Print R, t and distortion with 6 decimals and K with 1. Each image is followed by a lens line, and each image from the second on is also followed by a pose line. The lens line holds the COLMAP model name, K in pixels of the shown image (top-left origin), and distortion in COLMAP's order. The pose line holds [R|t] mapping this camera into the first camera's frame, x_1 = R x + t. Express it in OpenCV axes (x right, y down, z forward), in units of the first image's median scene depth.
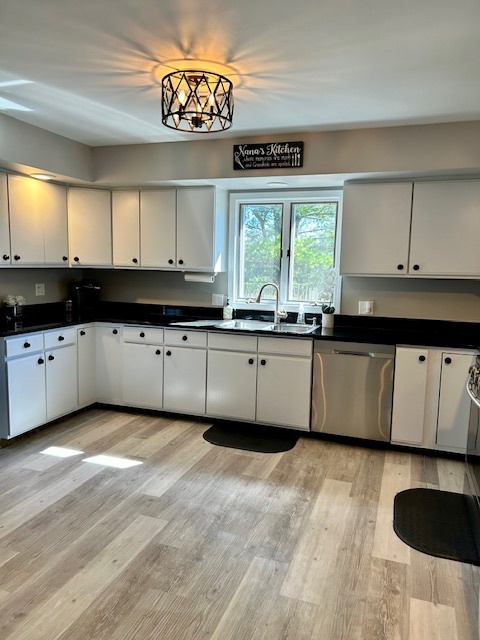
lens RADIAL K [[480.8, 0, 240.7], [0, 480.8, 321.2], [0, 0, 1]] dist [0.034659, -0.020385]
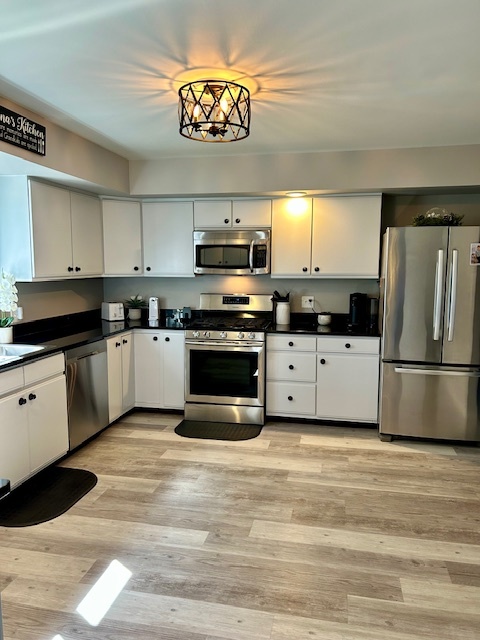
lens RADIAL K [[480.8, 0, 240.7], [0, 480.8, 316.6], [0, 0, 1]] dist [0.034659, -0.020385]
pose [[-0.131744, -0.128438, 0.982928, -0.948153], [0.119110, 0.982336, 0.144325, -0.143153], [-0.984102, 0.136090, -0.114118, 0.930976]]
